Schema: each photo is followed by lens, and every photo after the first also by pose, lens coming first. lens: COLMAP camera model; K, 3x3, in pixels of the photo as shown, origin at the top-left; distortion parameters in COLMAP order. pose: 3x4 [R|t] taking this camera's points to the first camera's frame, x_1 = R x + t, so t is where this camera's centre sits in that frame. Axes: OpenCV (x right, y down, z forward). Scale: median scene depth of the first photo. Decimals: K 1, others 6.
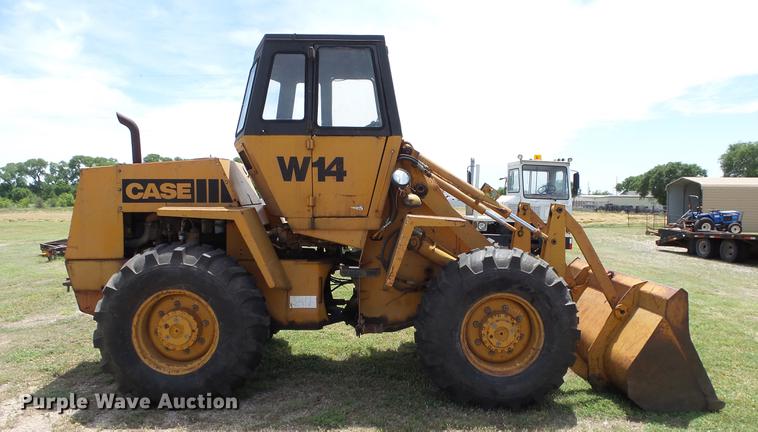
lens RADIAL K [[571.7, 0, 399.7], [0, 571.7, 222.3], [0, 0, 1]] dist [-0.018057, -0.019343]
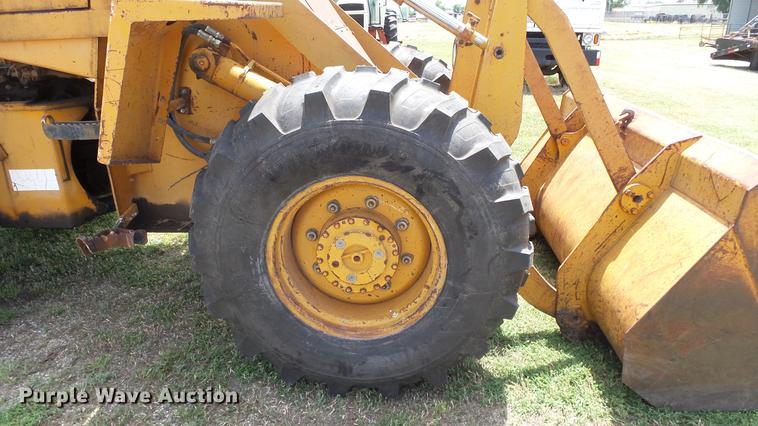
lens RADIAL K [[530.8, 0, 377.3], [0, 530.8, 231.3], [0, 0, 1]] dist [-0.012486, -0.004203]
pose [[0.993272, 0.010586, -0.115323, 0.229477], [0.028768, 0.942045, 0.334250, 0.025099], [0.112178, -0.335319, 0.935402, 0.558064]]
